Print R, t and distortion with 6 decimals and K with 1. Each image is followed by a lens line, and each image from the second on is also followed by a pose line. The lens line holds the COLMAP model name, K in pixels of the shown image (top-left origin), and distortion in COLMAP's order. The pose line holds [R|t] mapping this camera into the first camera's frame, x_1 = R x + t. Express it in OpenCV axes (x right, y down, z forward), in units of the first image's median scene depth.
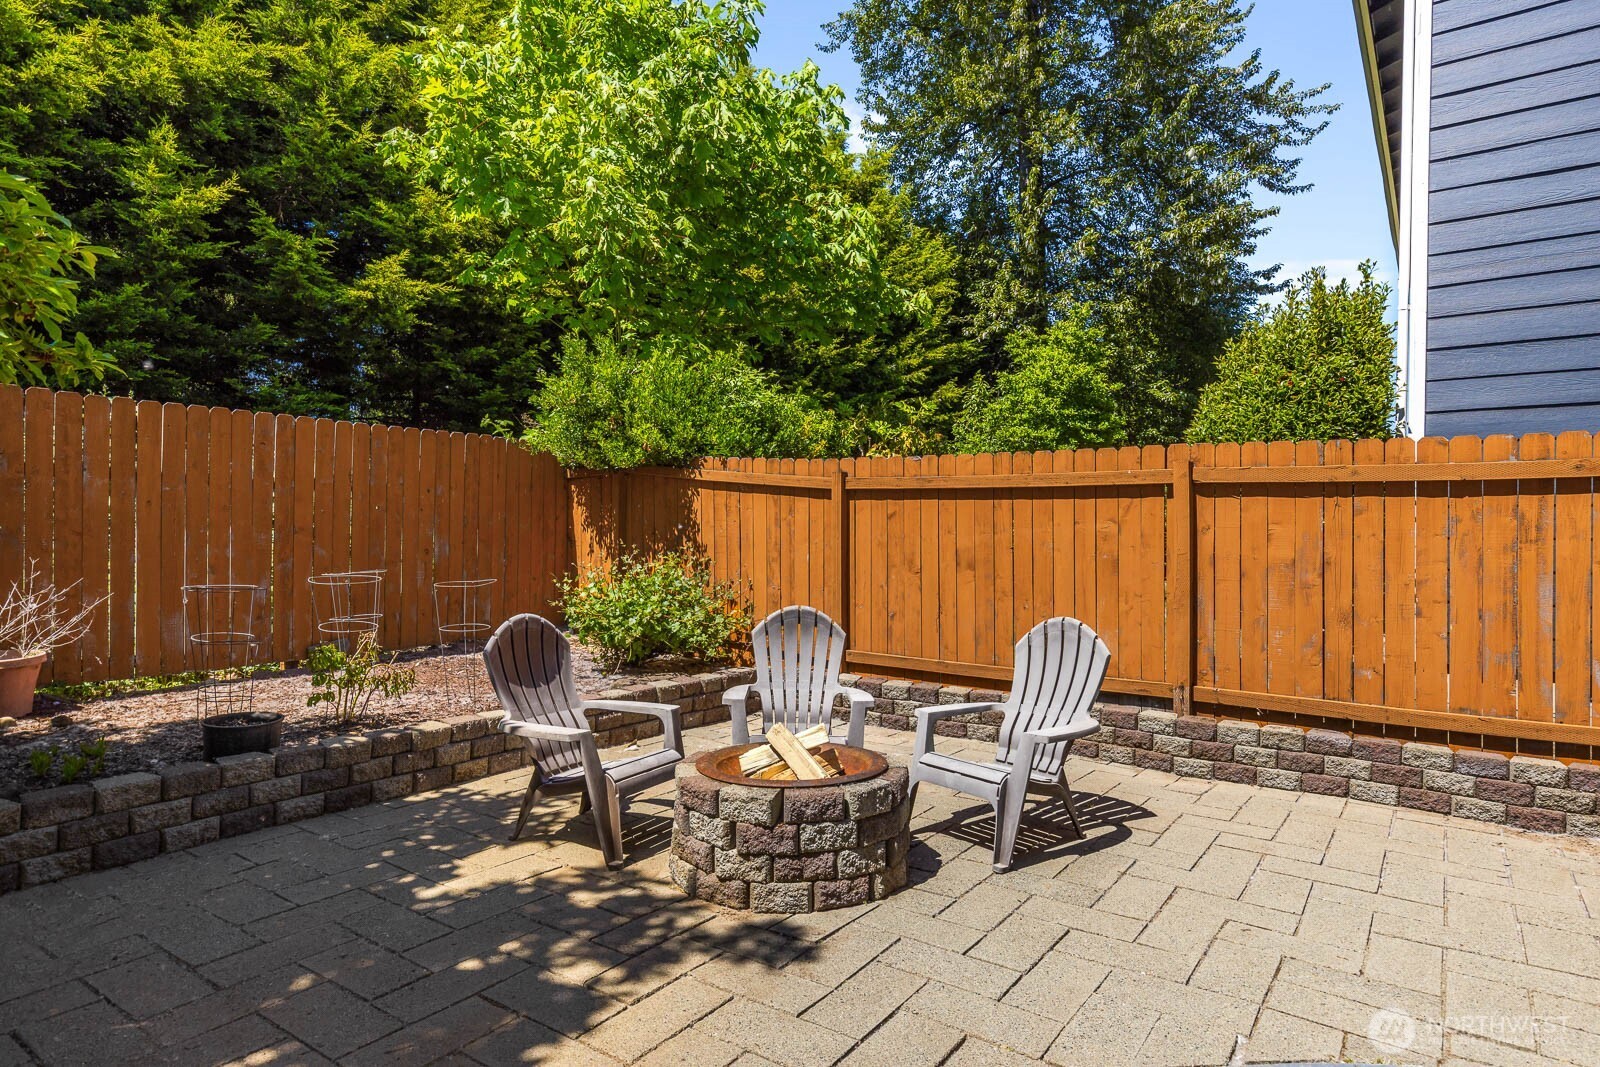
lens RADIAL K [[895.3, 0, 800.3], [0, 895.3, 537.2], [0, 0, 1]] dist [0.006421, 0.001620]
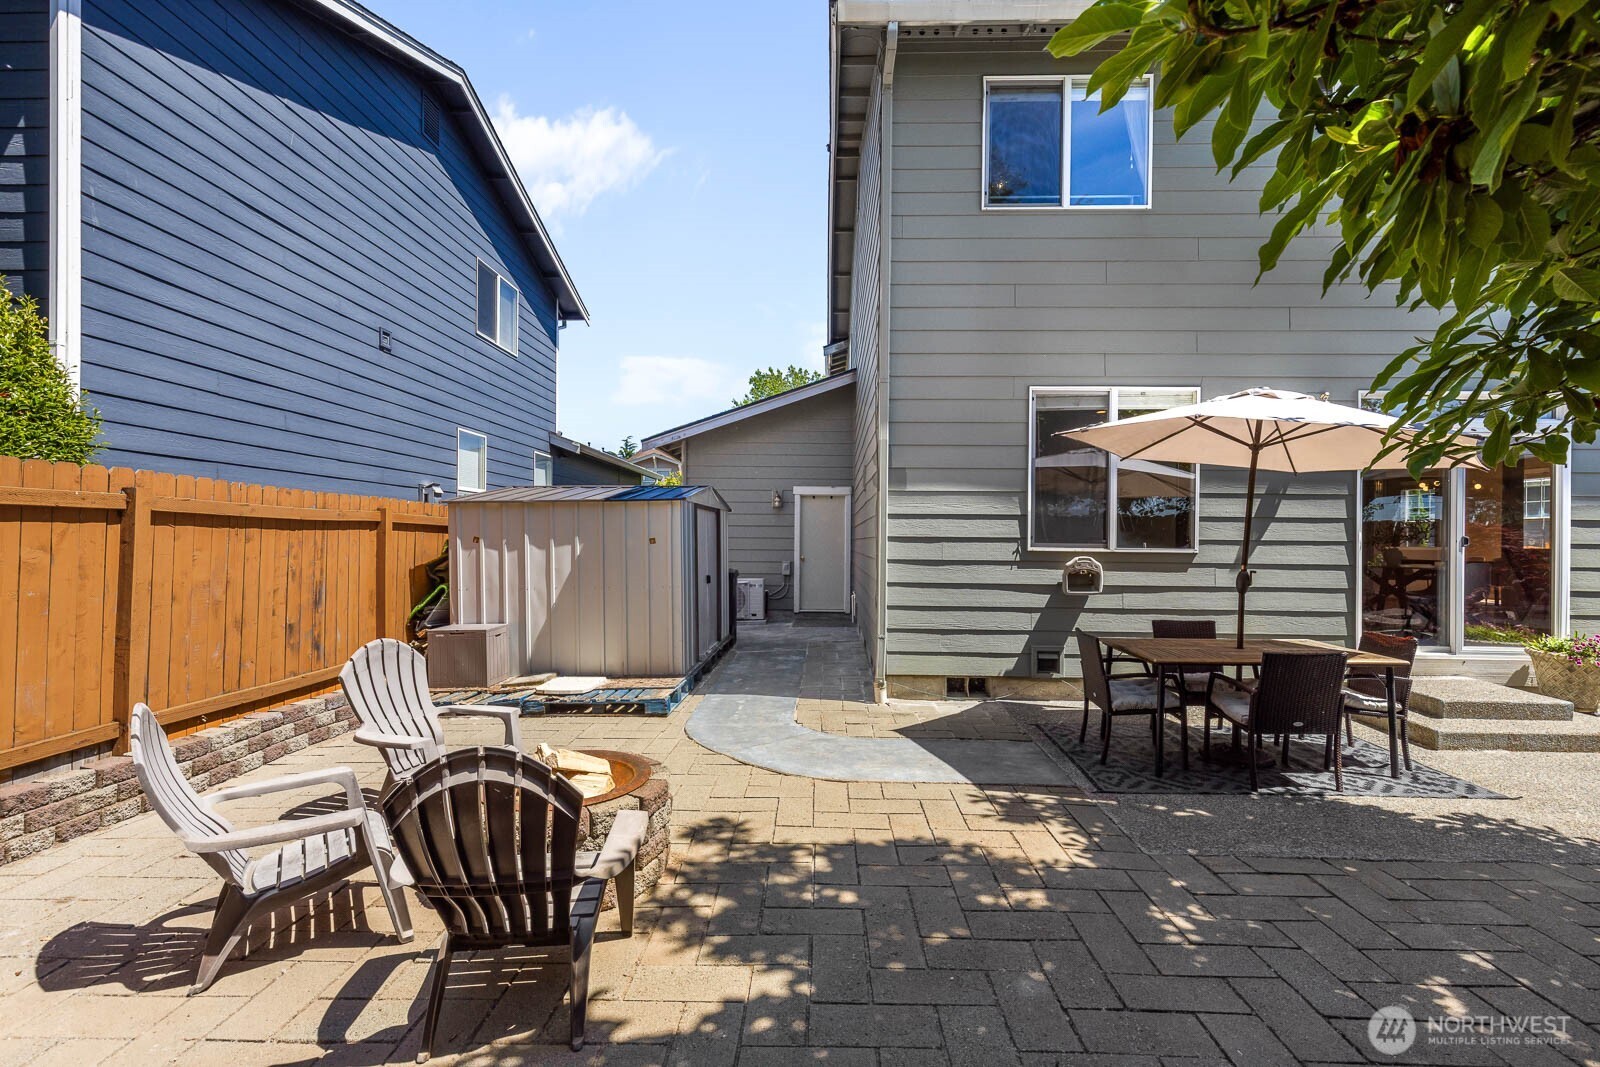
lens RADIAL K [[725.3, 0, 810.7], [0, 725.3, 537.9], [0, 0, 1]] dist [0.005261, 0.000283]
pose [[-0.559605, -0.013751, 0.828645, -0.671587], [-0.012697, 0.999887, 0.008017, -0.048373], [-0.828662, -0.006035, -0.559716, 0.889943]]
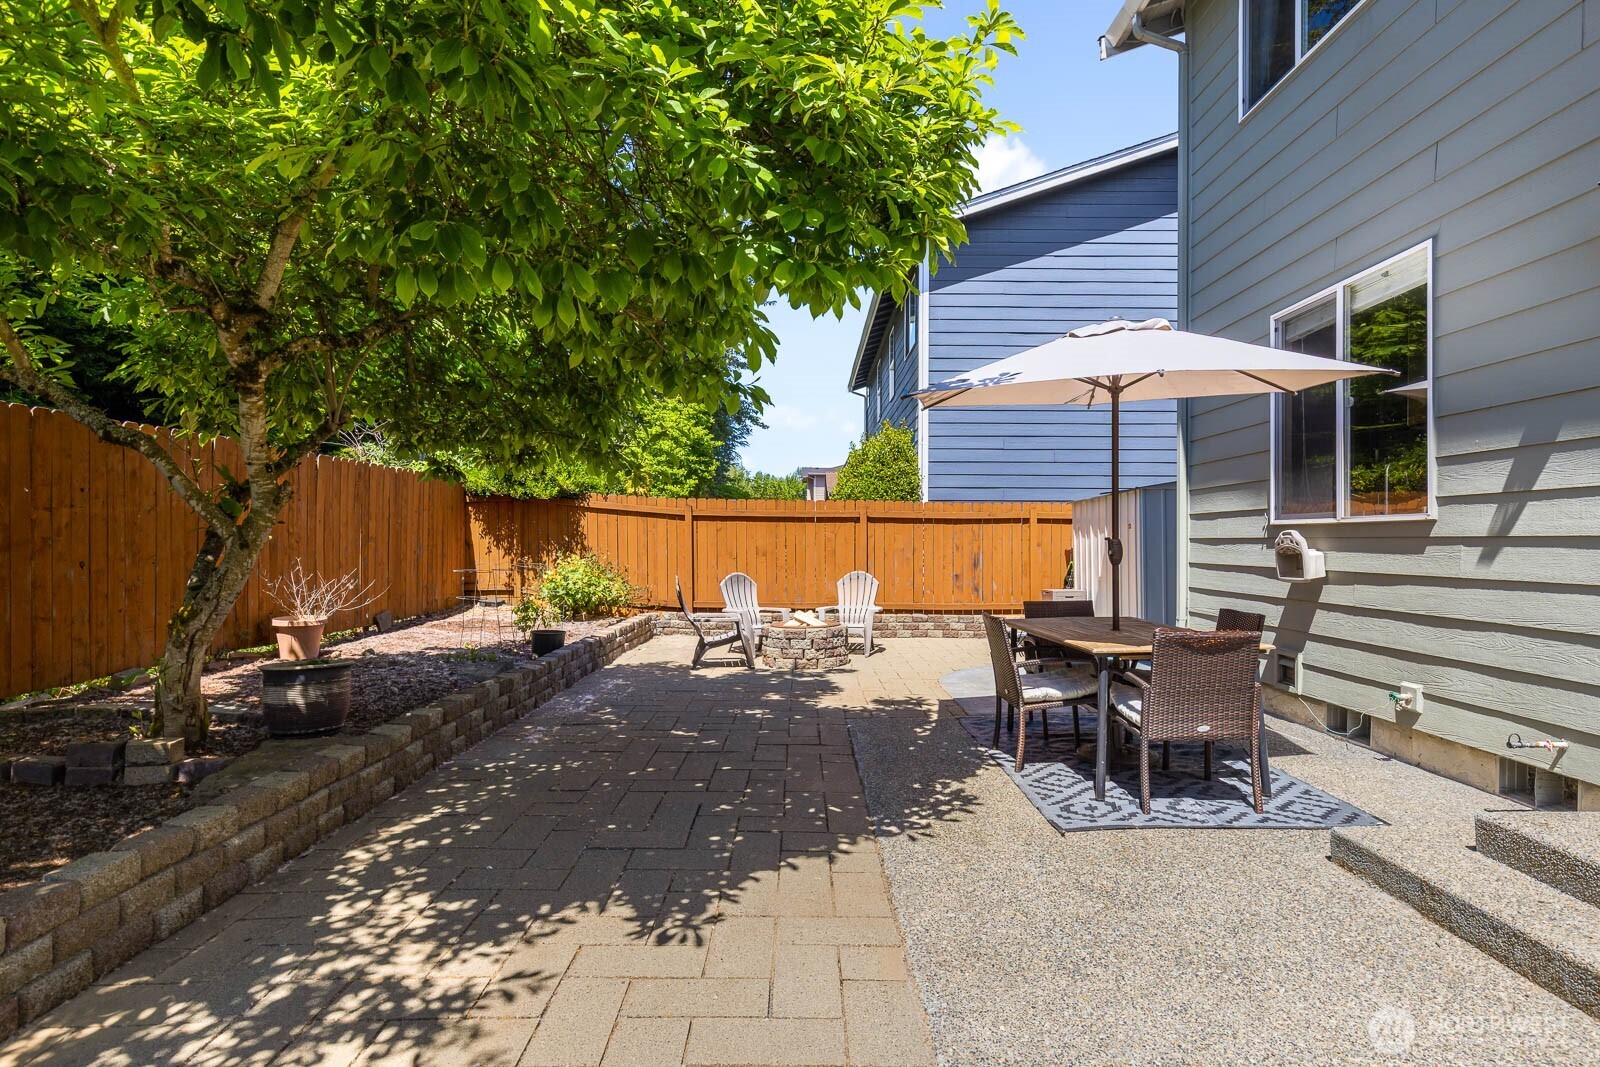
lens RADIAL K [[821.3, 0, 801.7], [0, 821.3, 533.0], [0, 0, 1]] dist [-0.000803, 0.000488]
pose [[0.814469, -0.002058, 0.580204, -1.019718], [0.006943, 0.999957, -0.006198, -0.005684], [-0.580166, 0.009076, 0.814448, -0.708973]]
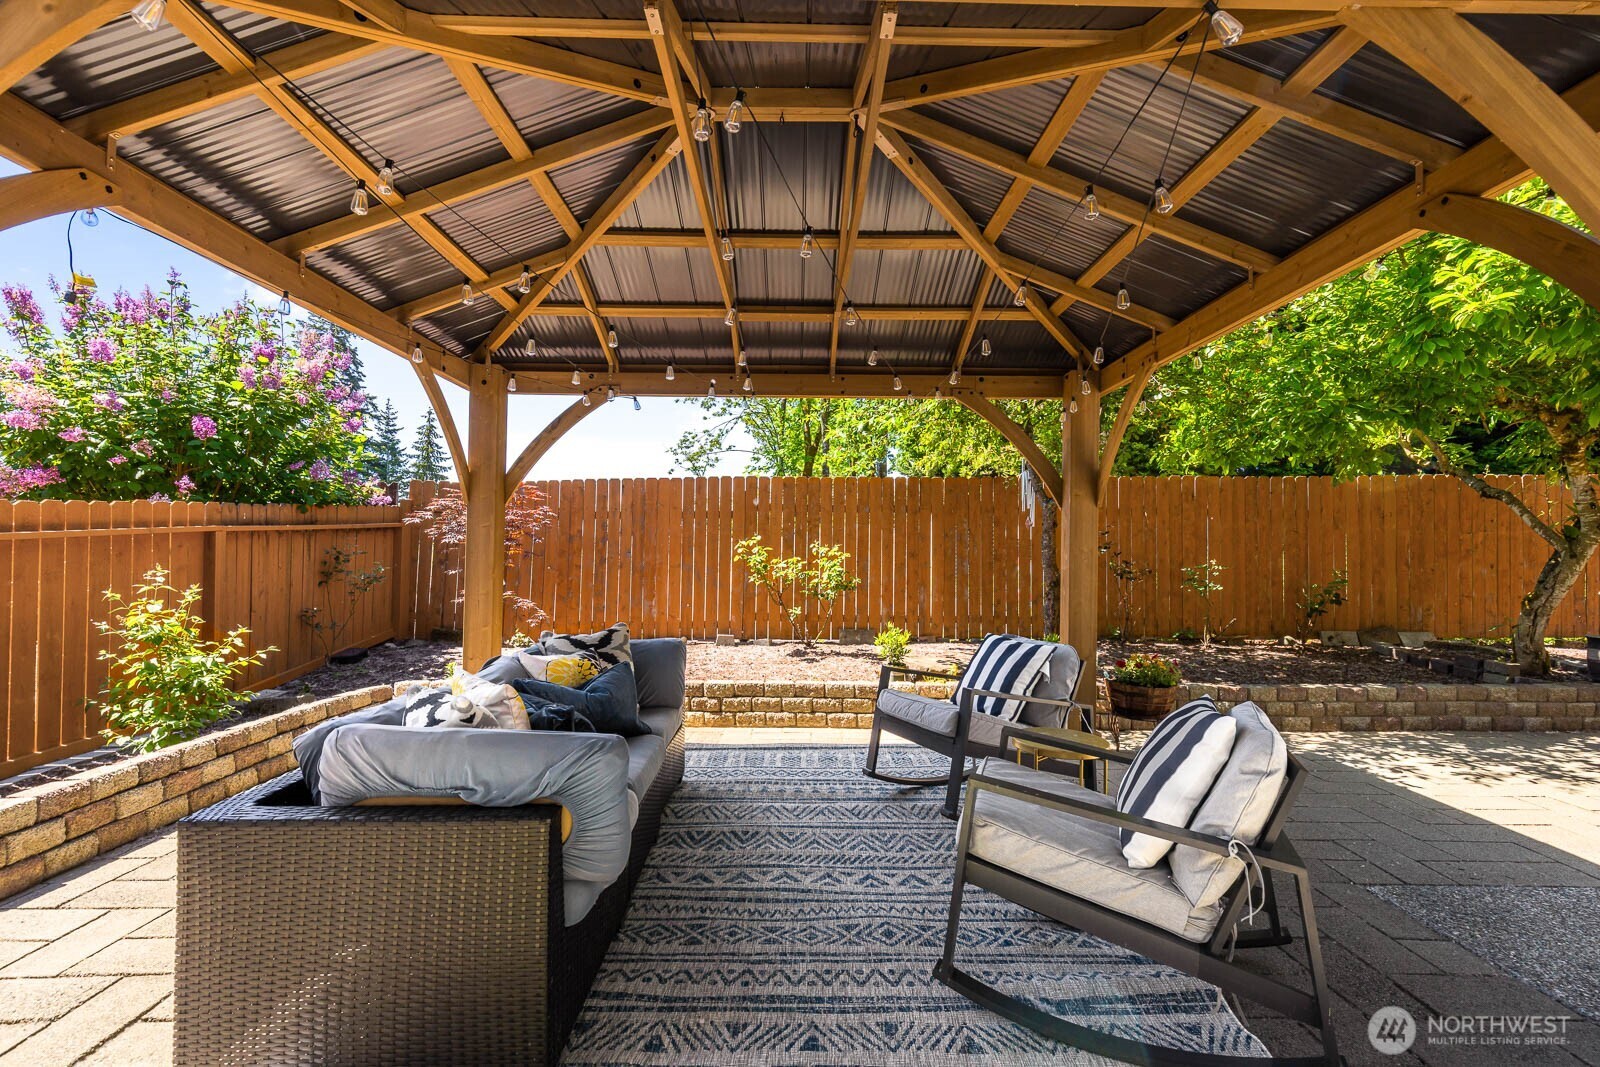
lens RADIAL K [[725.3, 0, 801.8], [0, 725.3, 535.8], [0, 0, 1]] dist [0.005261, 0.000283]
pose [[0.591675, -0.009031, -0.806126, -0.769862], [-0.006185, 0.999857, -0.015741, -0.008880], [0.806153, 0.014299, 0.591535, -1.430181]]
